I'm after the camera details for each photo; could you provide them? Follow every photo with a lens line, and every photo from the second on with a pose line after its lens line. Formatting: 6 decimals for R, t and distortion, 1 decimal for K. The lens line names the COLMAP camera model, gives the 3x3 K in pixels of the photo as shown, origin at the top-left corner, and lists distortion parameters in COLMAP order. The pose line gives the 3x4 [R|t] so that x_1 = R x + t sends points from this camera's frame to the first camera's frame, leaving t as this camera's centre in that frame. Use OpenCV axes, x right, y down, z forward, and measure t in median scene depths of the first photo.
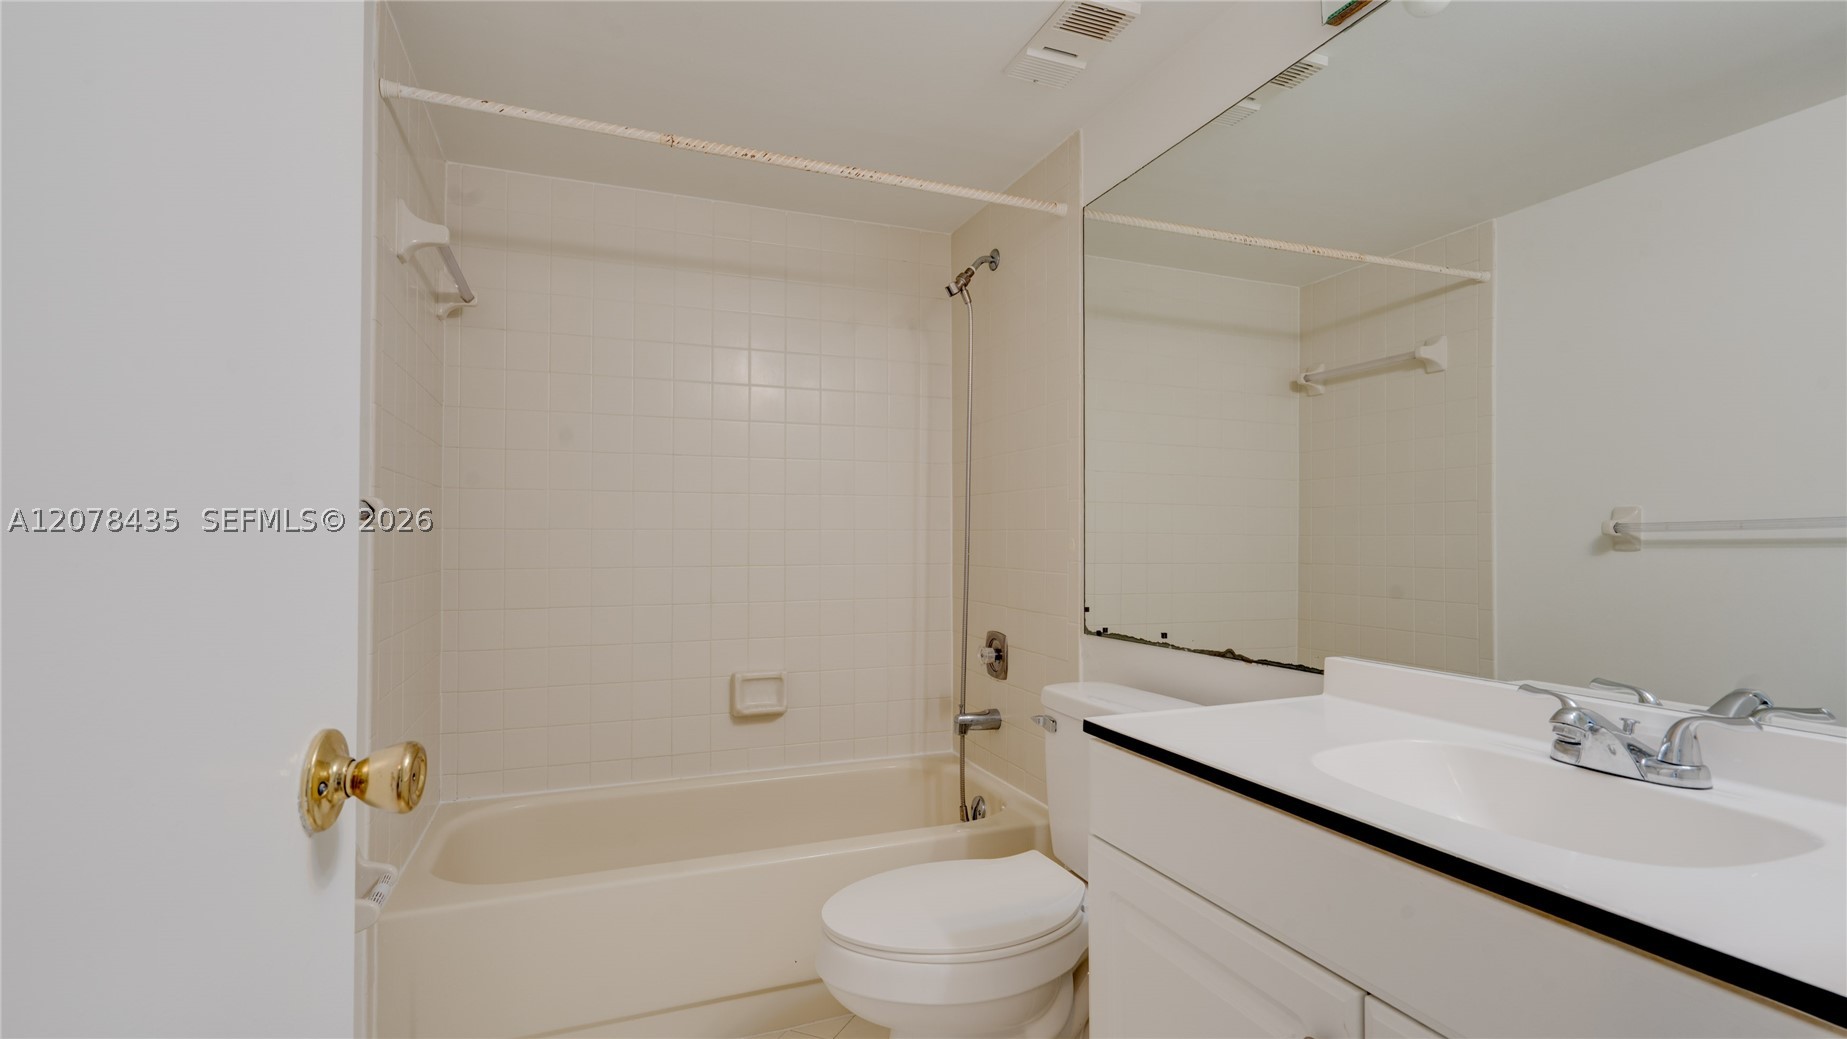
lens RADIAL K [[856.4, 0, 925.1], [0, 856.4, 525.7], [0, 0, 1]] dist [0.000064, 0.000129]
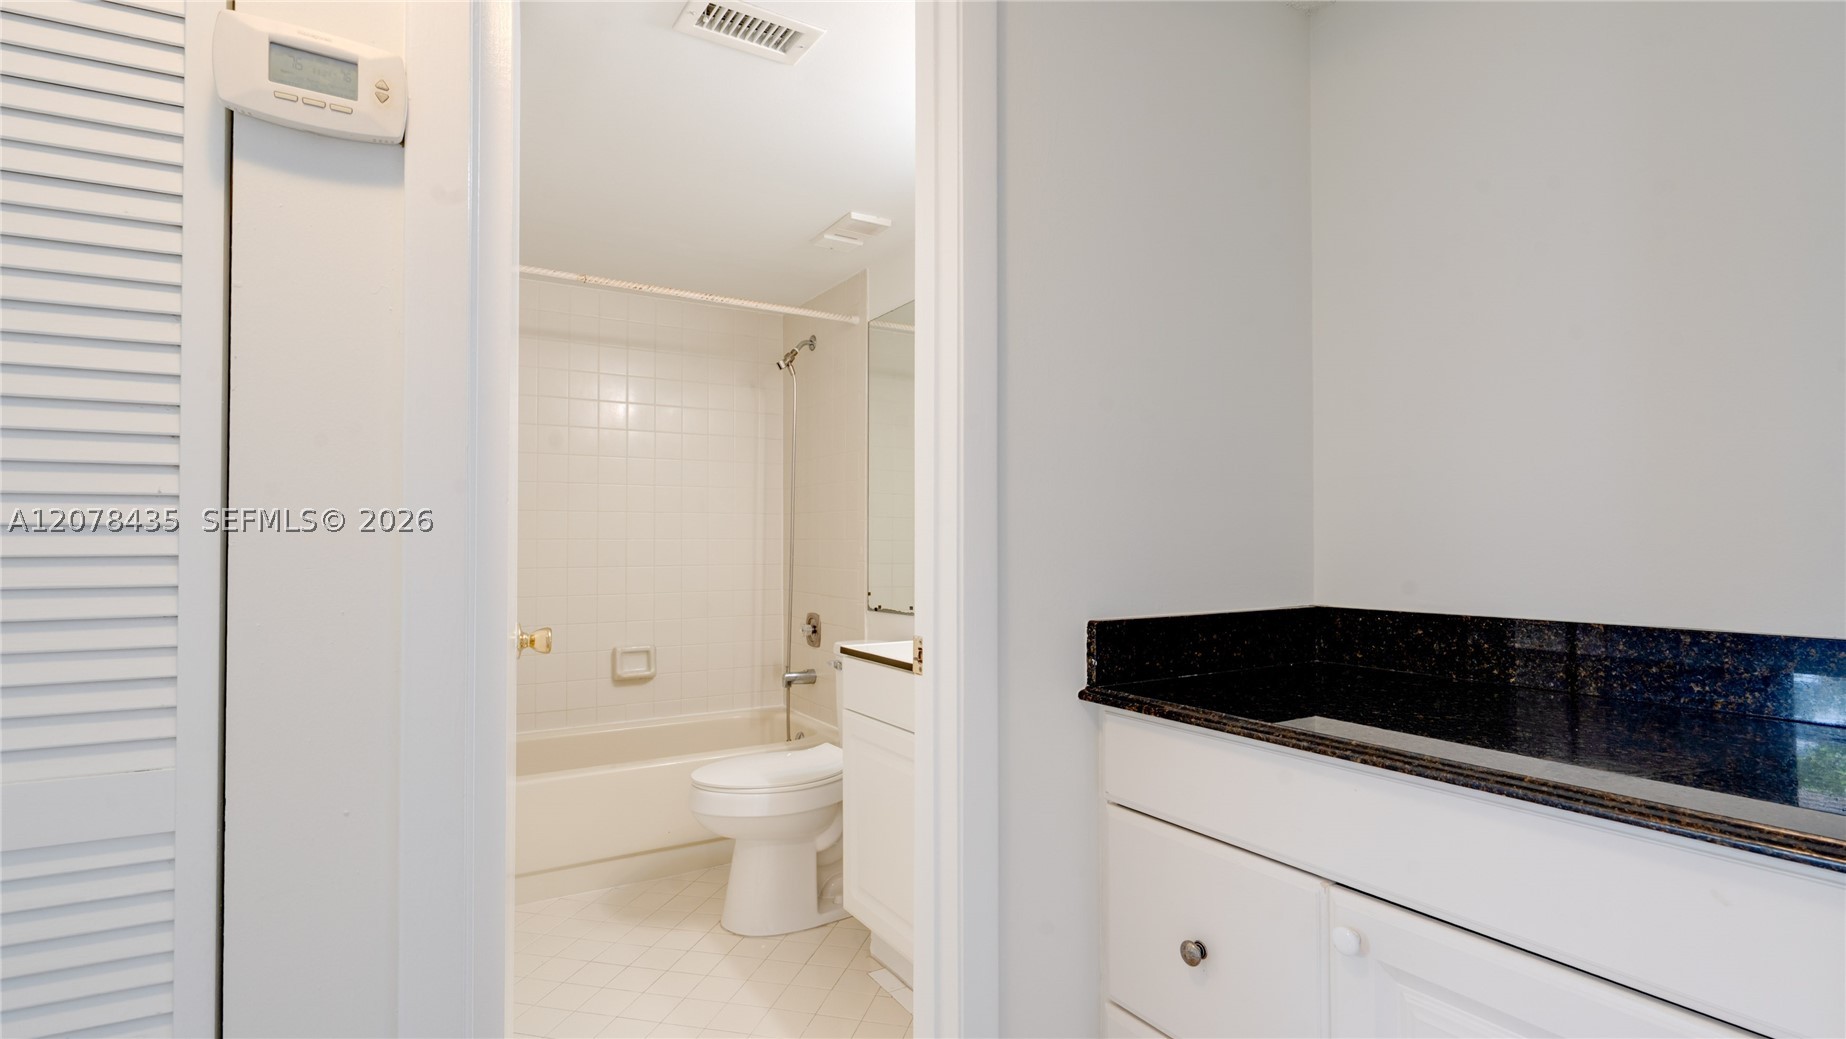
lens RADIAL K [[923.9, 0, 919.1], [0, 923.9, 523.5], [0, 0, 1]] dist [0.002667, 0.000077]
pose [[0.988226, 0.001886, 0.152989, 0.023465], [-0.001456, 0.999995, -0.002924, -0.016483], [-0.152993, 0.002667, 0.988224, -0.497732]]
